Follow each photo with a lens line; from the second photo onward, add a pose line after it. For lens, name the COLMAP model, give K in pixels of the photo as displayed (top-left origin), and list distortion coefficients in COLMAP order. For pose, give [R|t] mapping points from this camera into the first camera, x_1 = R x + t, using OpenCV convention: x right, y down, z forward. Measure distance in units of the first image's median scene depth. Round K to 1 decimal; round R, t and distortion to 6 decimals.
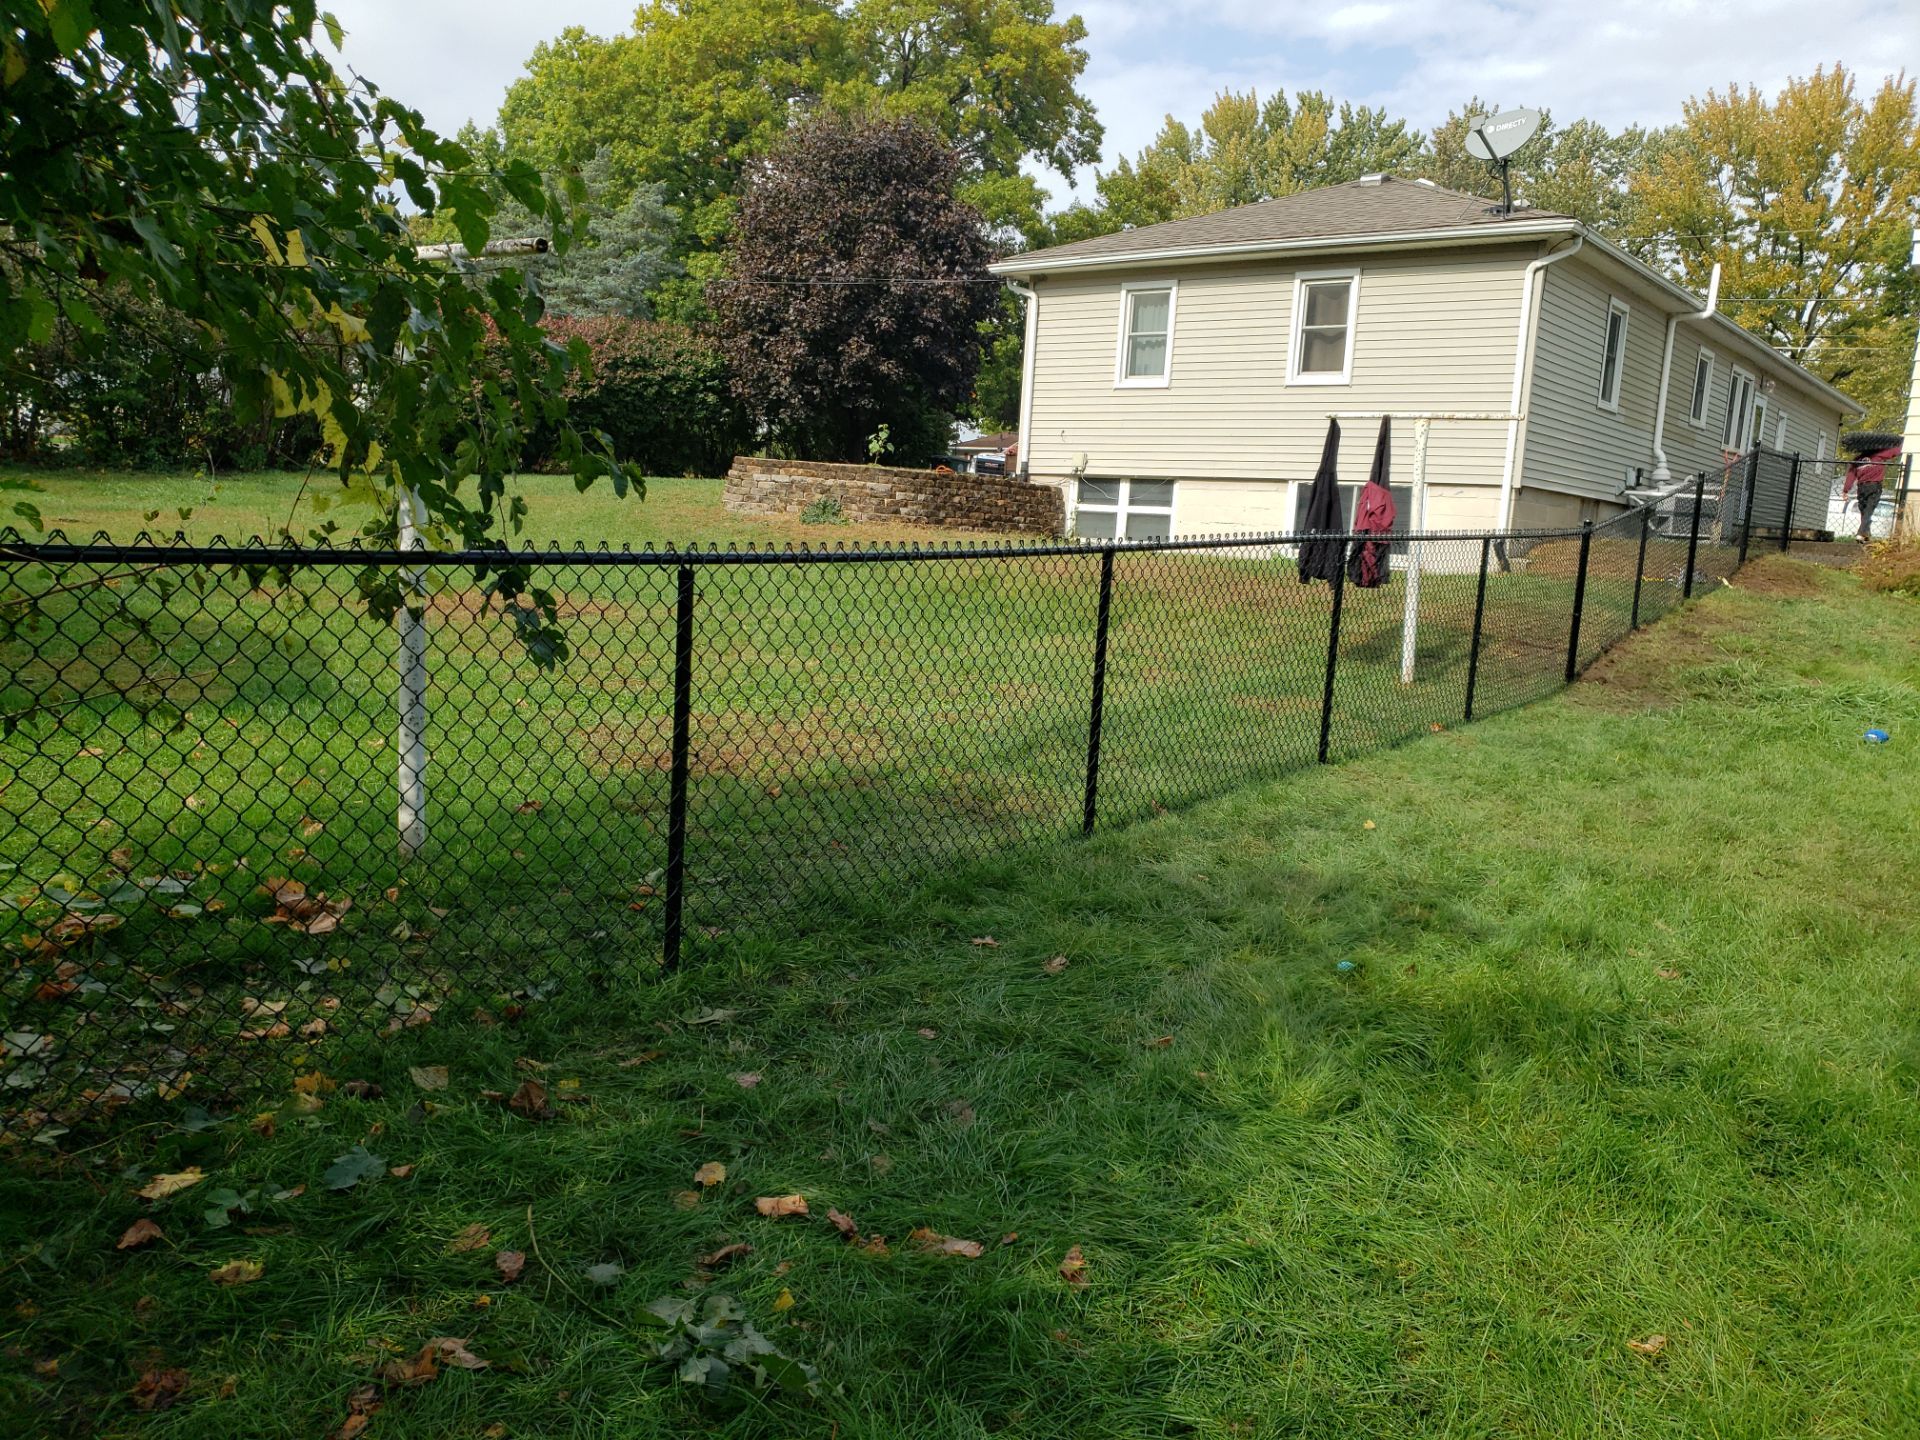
lens RADIAL K [[1521.6, 0, 958.5], [0, 1521.6, 734.4], [0, 0, 1]] dist [0.019441, 0.003014]
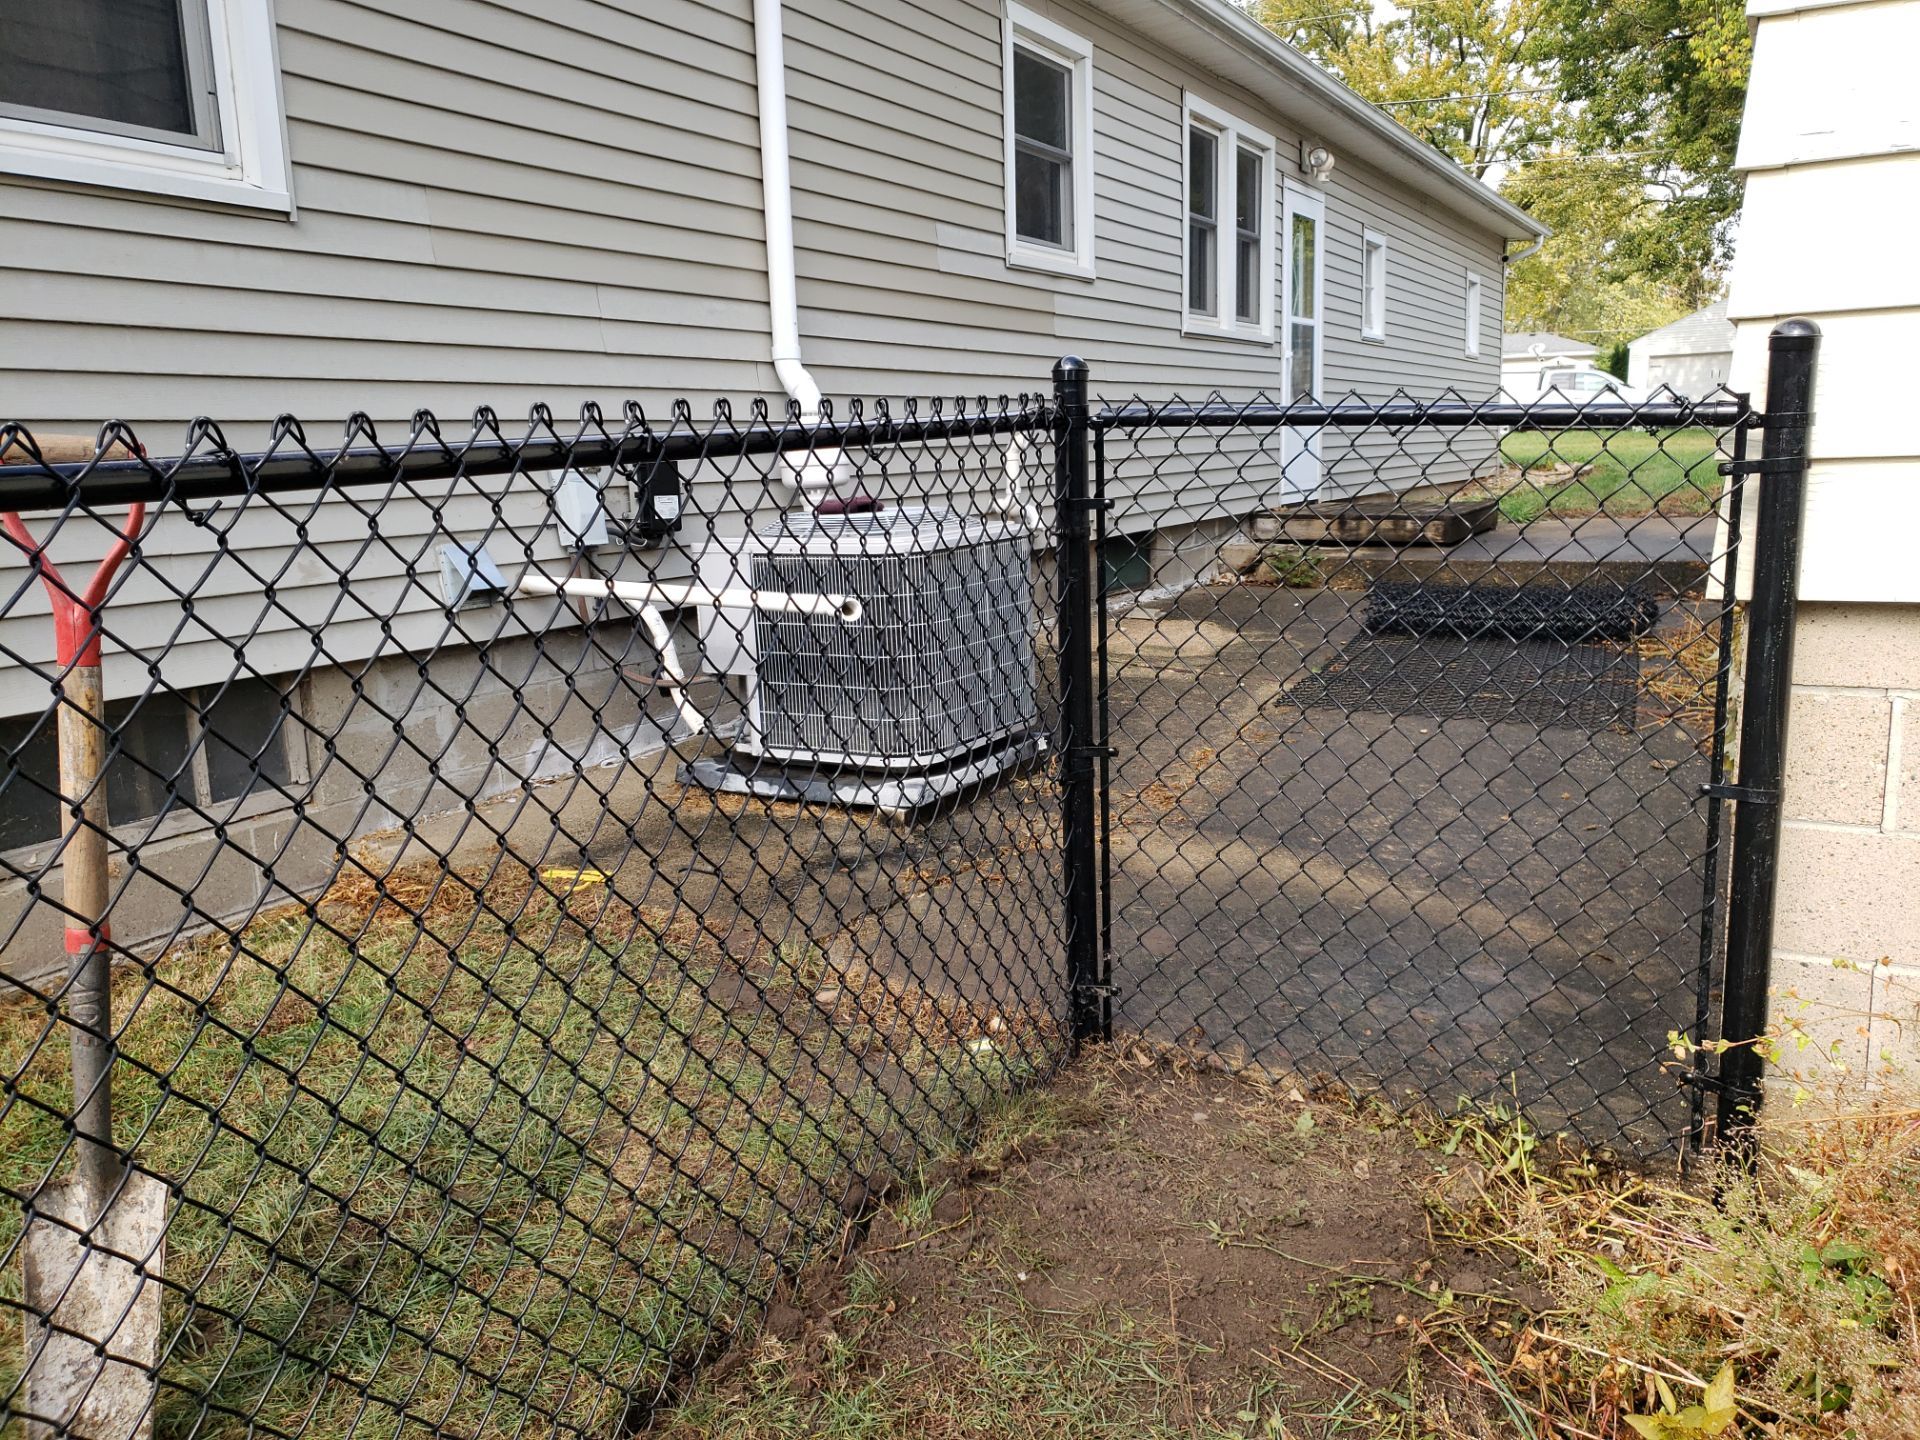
lens RADIAL K [[1521.6, 0, 994.7], [0, 1521.6, 715.2], [0, 0, 1]] dist [0.019441, 0.003014]
pose [[0.980659, -0.117624, 0.156436, 0.468260], [0.110190, 0.992365, 0.055403, -0.145649], [-0.161759, -0.037094, 0.986133, 0.779469]]
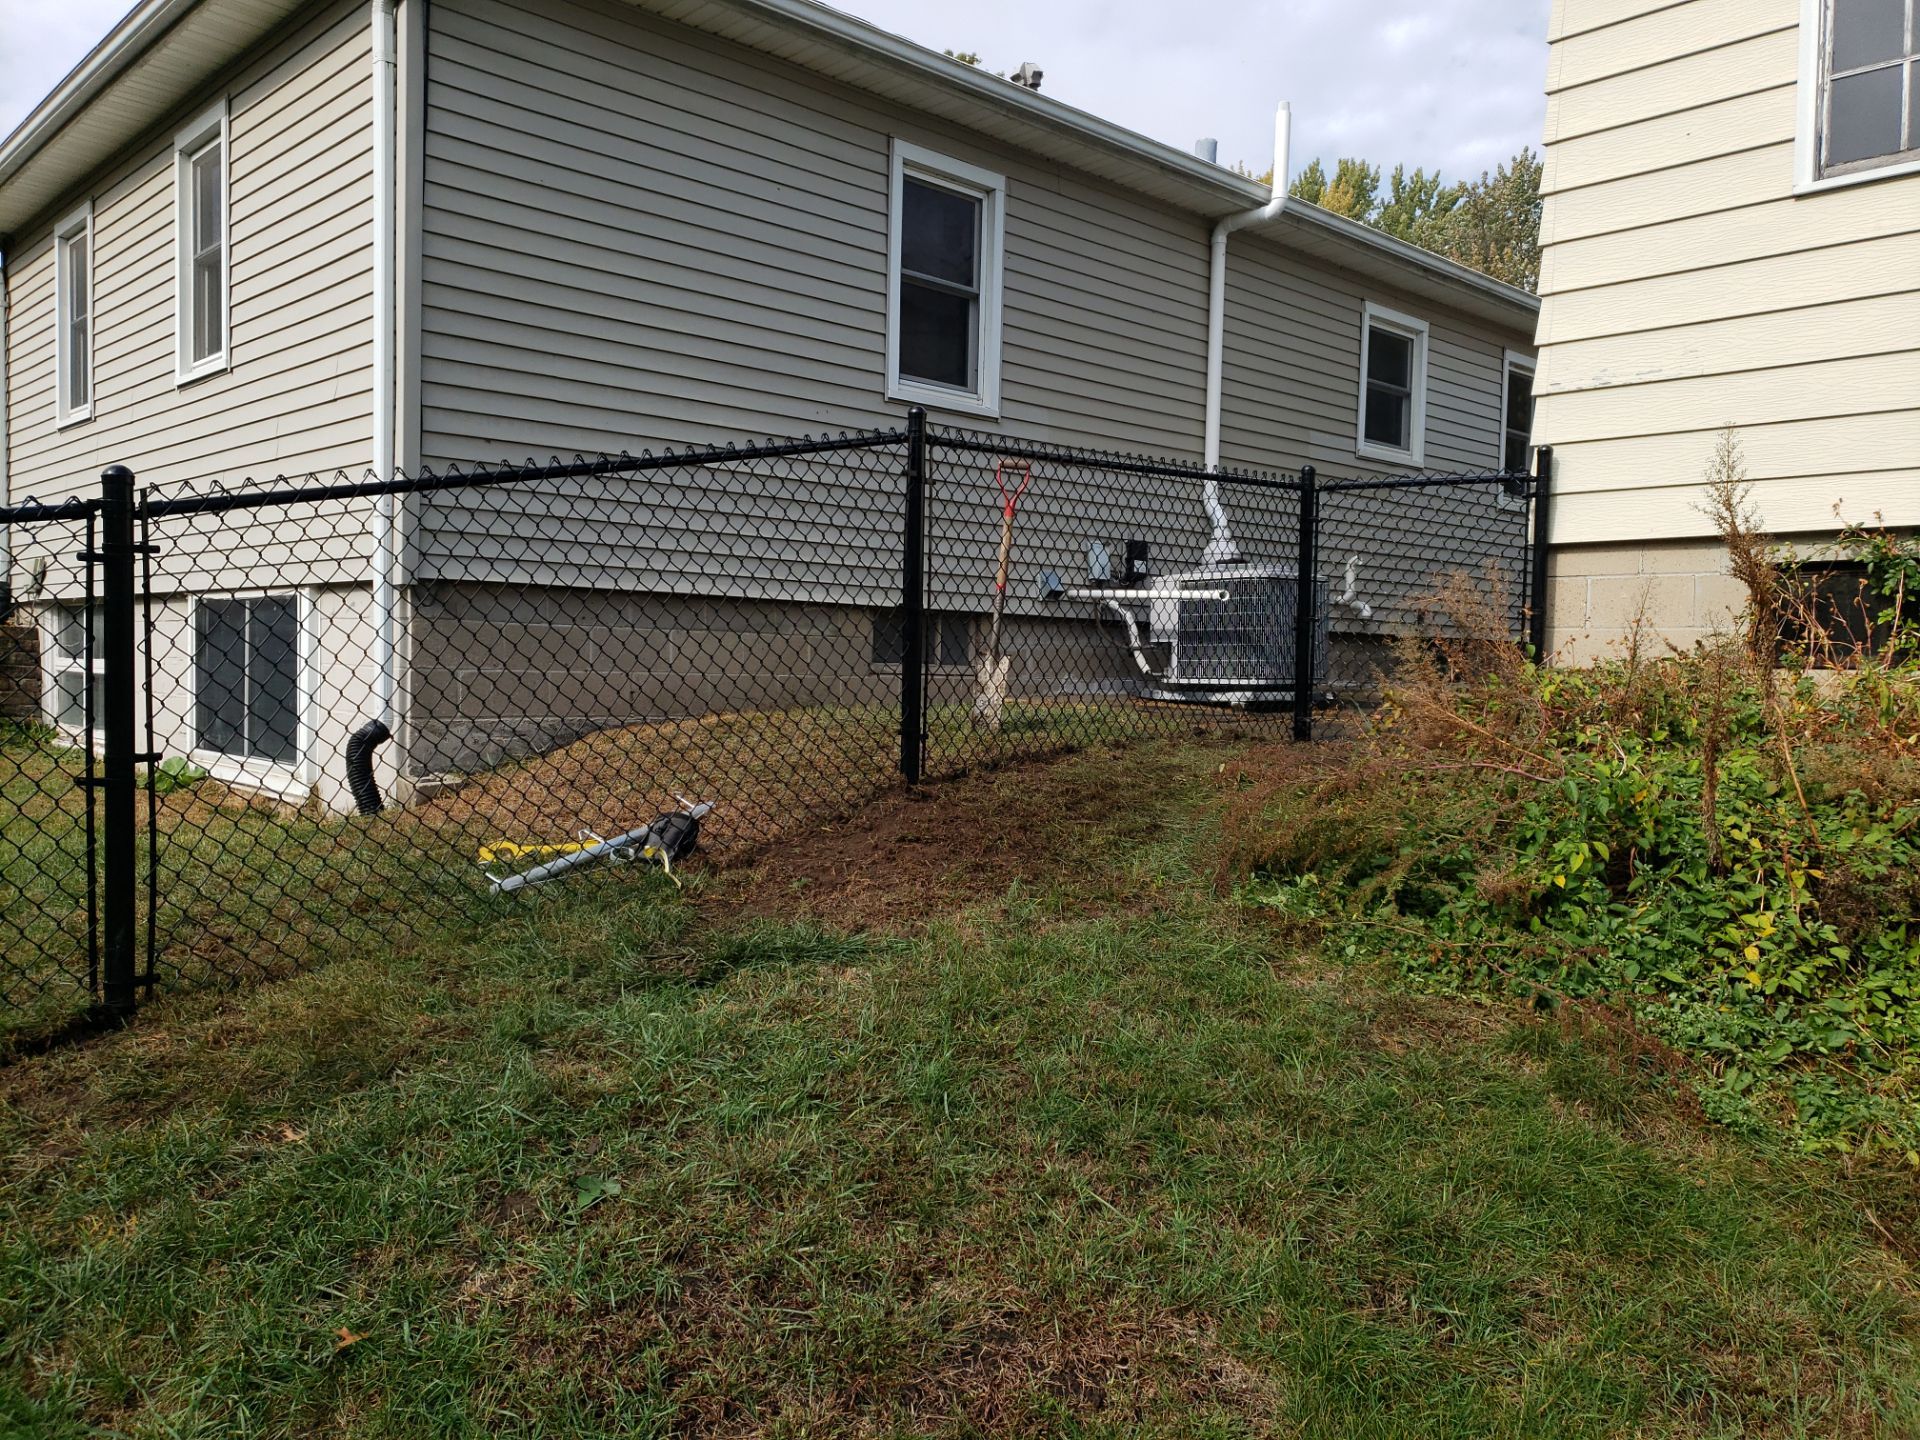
lens RADIAL K [[1521.6, 0, 933.0], [0, 1521.6, 737.4], [0, 0, 1]] dist [0.019441, 0.003014]
pose [[0.987638, -0.029792, -0.153893, 0.466663], [0.015325, 0.995421, -0.094352, -0.073992], [0.156000, 0.090828, 0.983572, 0.556643]]
